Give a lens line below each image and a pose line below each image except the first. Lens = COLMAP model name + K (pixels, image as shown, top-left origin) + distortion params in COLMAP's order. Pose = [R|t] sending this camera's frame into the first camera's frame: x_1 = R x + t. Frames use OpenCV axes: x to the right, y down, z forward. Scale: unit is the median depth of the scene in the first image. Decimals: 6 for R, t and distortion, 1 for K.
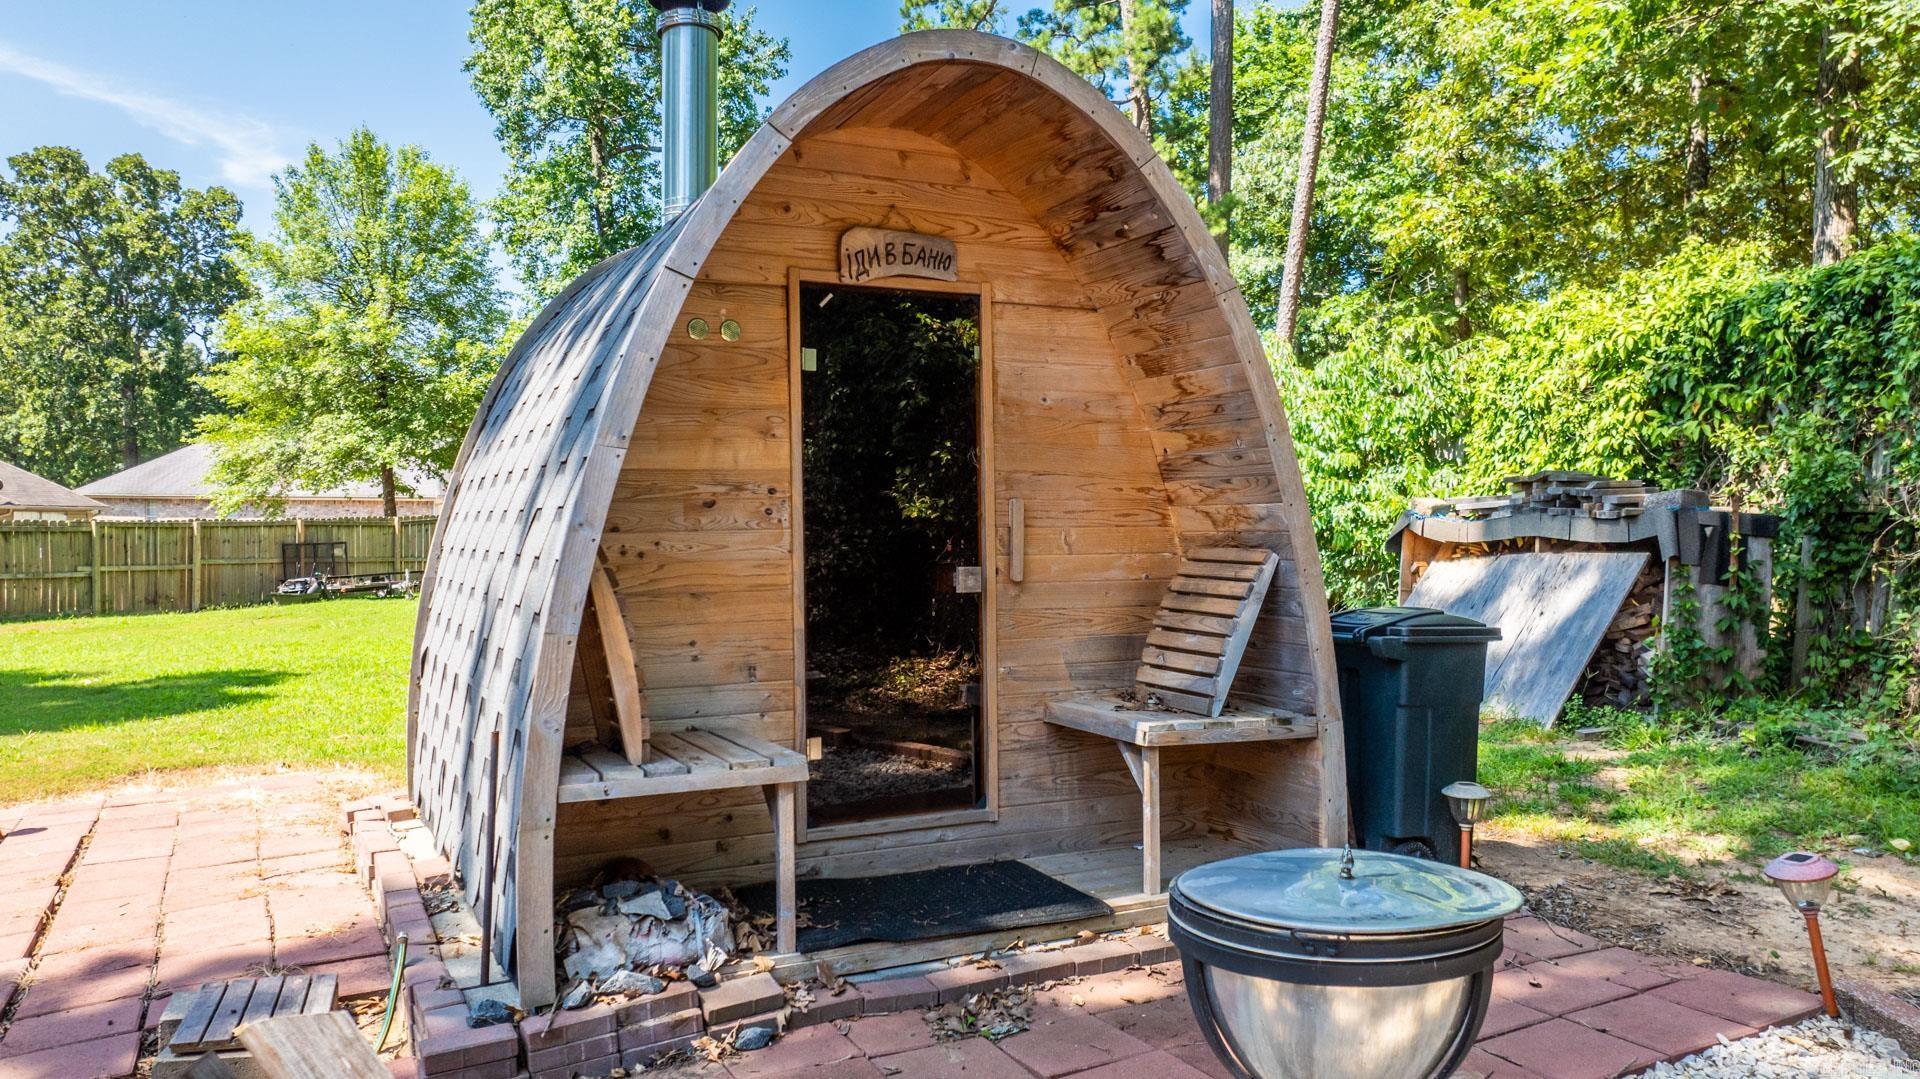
lens RADIAL K [[1424.2, 0, 971.3], [0, 1424.2, 538.0], [0, 0, 1]] dist [-0.079985, 0.101217]
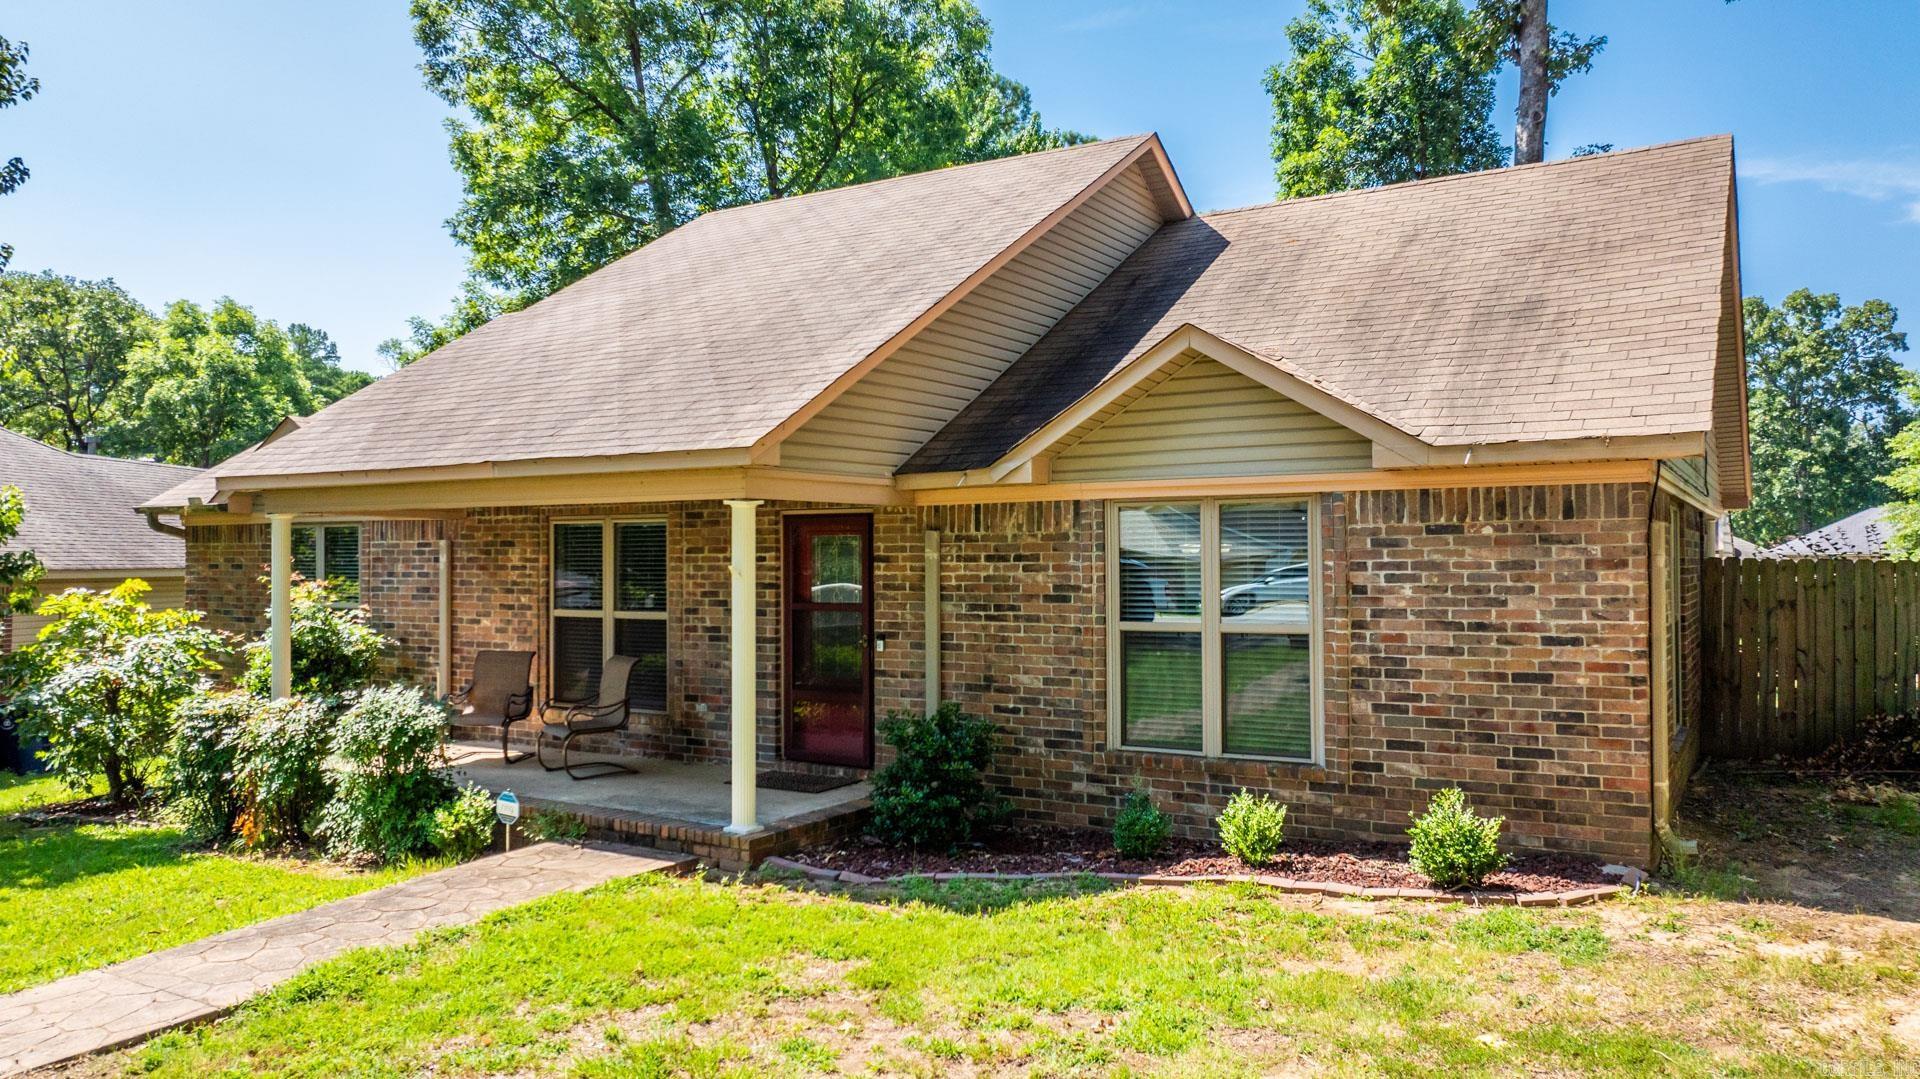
lens RADIAL K [[1355.3, 0, 953.9], [0, 1355.3, 536.6], [0, 0, 1]] dist [-0.060498, 0.089305]
pose [[0.467584, -0.035977, -0.883216, 0.131031], [0.006889, 0.999289, -0.037057, -0.005085], [0.883922, 0.011243, 0.467499, -0.287618]]
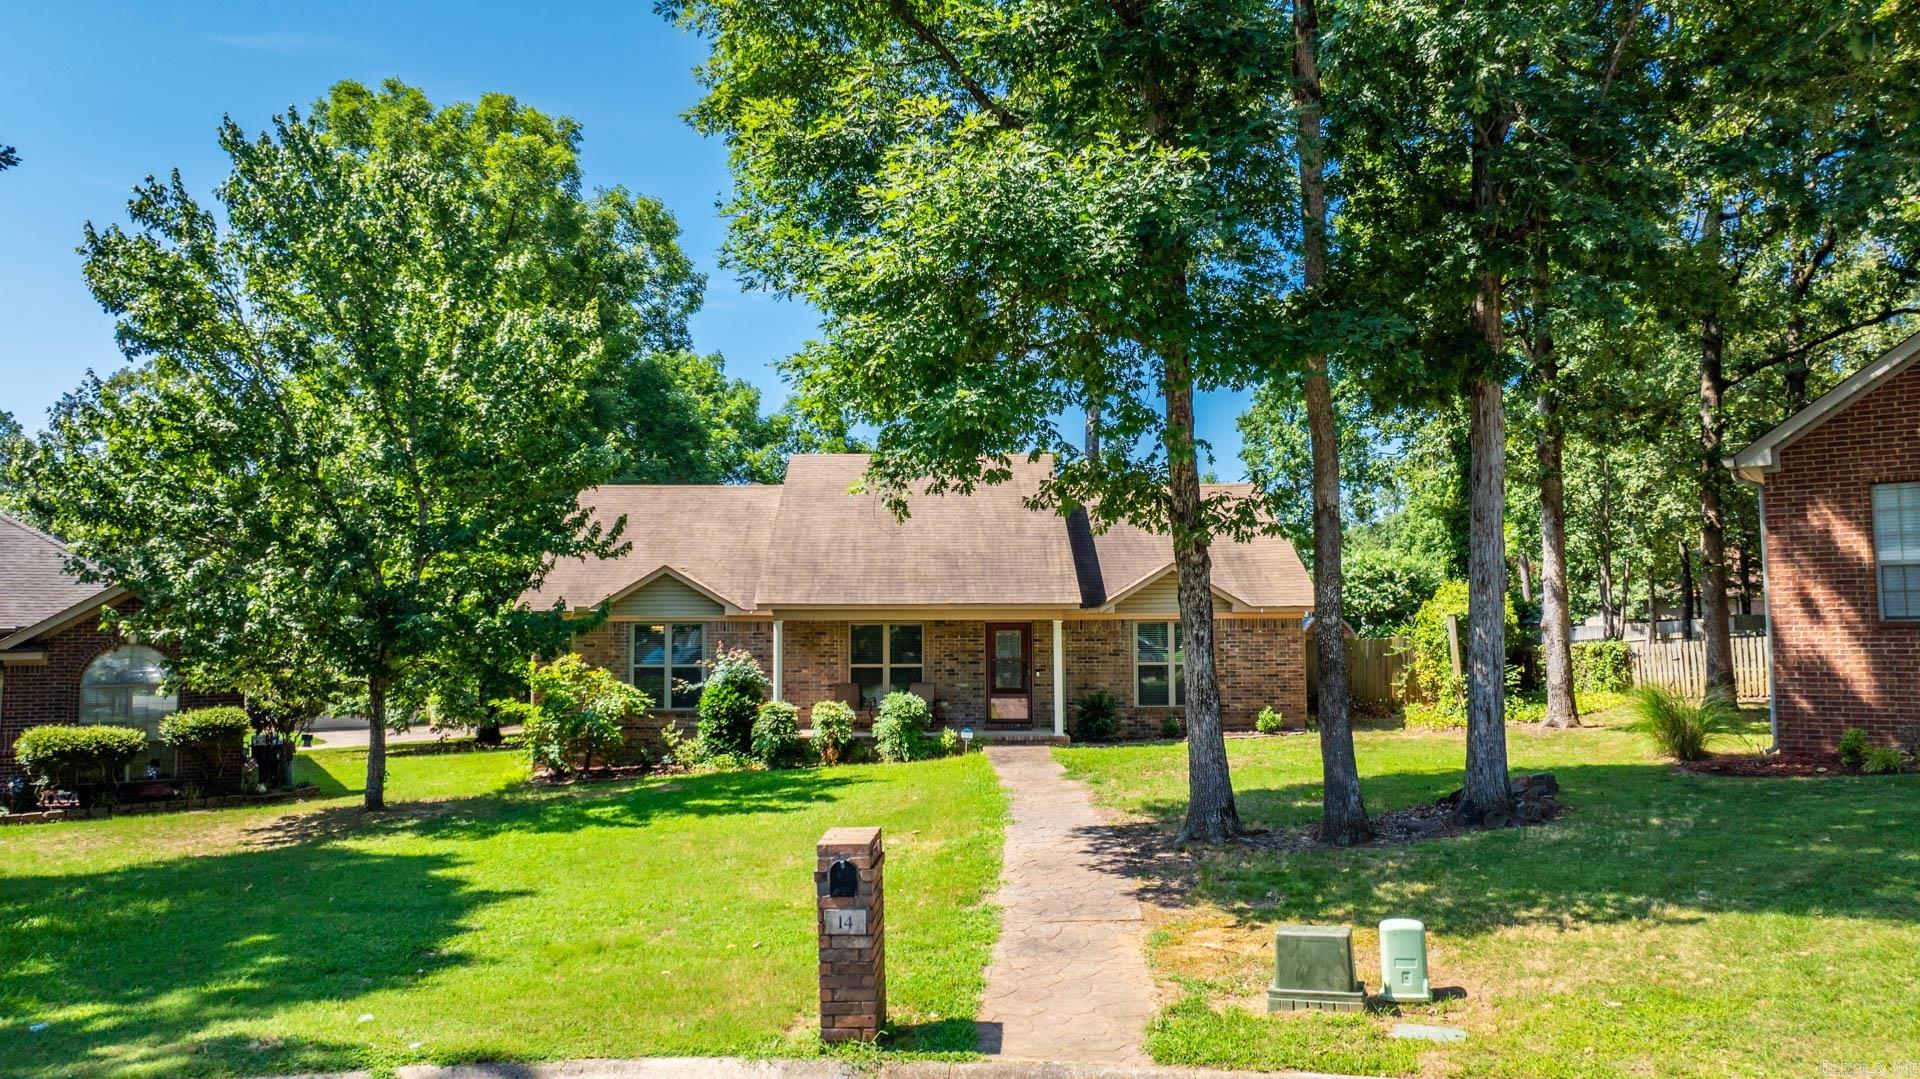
lens RADIAL K [[1346.8, 0, 960.0], [0, 1346.8, 539.5], [0, 0, 1]] dist [-0.008950, 0.002455]
pose [[0.870461, -0.059508, -0.488626, 0.169300], [0.018725, 0.995950, -0.087935, -0.003331], [0.491880, 0.067395, 0.868051, -0.607154]]
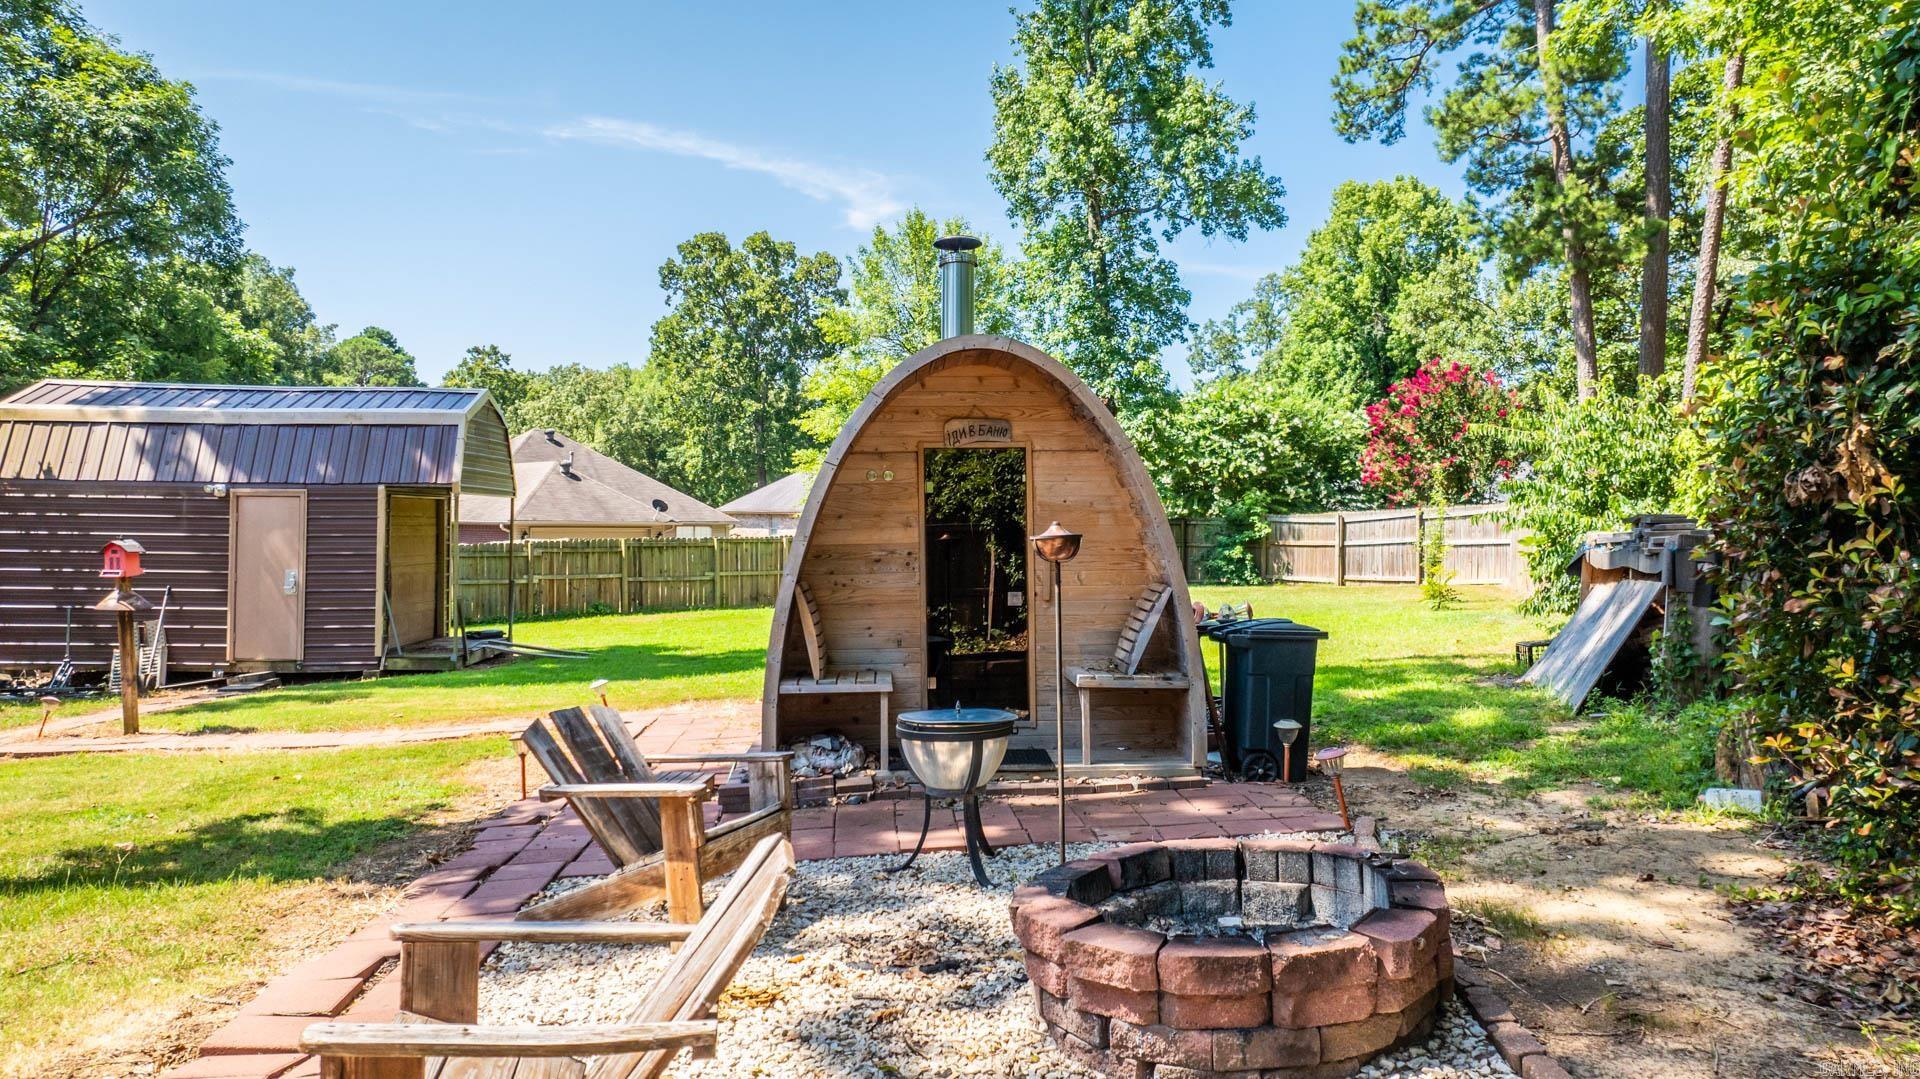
lens RADIAL K [[1398.0, 0, 960.0], [0, 1398.0, 539.5], [0, 0, 1]] dist [-0.011840, 0.000570]
pose [[0.917641, -0.002617, -0.397402, 0.047882], [0.002313, 0.999997, -0.001243, -0.003470], [0.397404, 0.000222, 0.917644, -0.053613]]
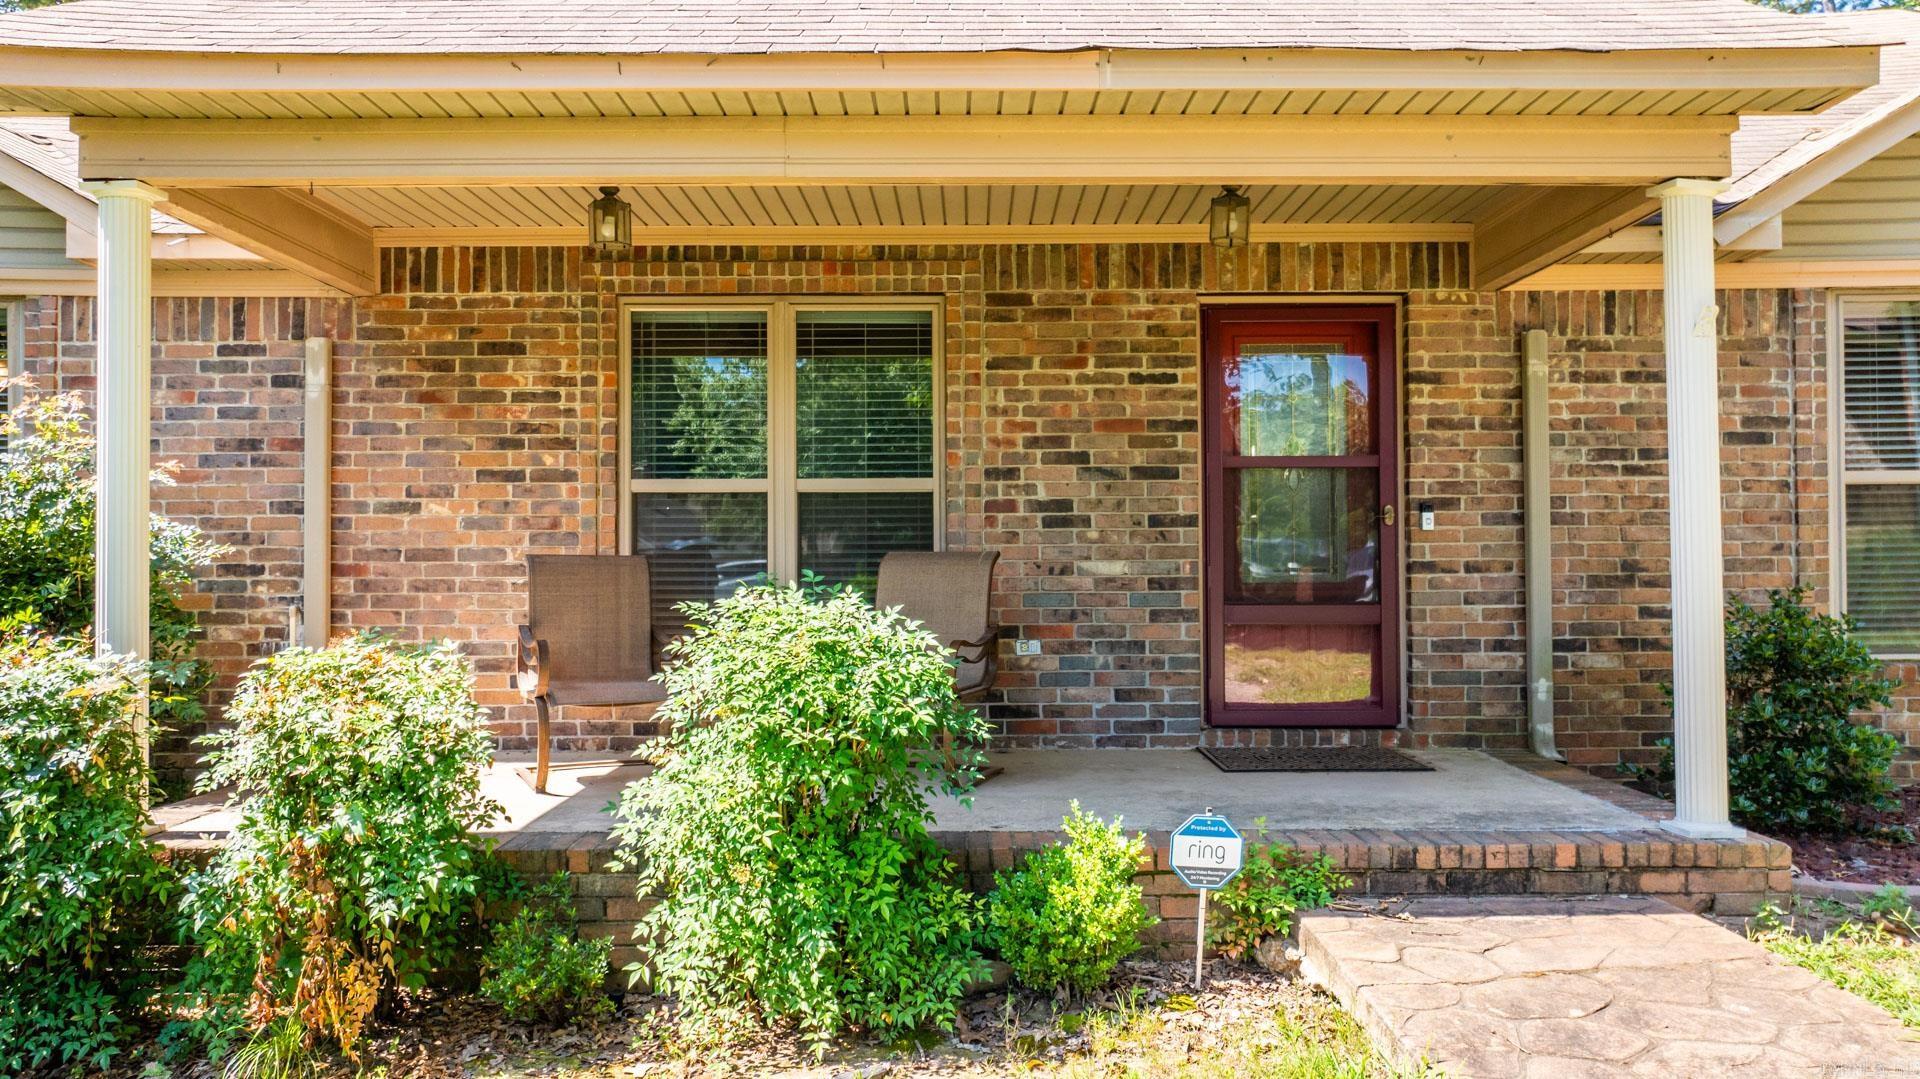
lens RADIAL K [[1363.0, 0, 956.0], [0, 1363.0, 531.3], [0, 0, 1]] dist [-0.011069, -0.001920]
pose [[0.863611, -0.035069, -0.502938, -0.001882], [0.017880, 0.999081, -0.038962, 0.006313], [0.503842, 0.024656, 0.863444, -0.322810]]
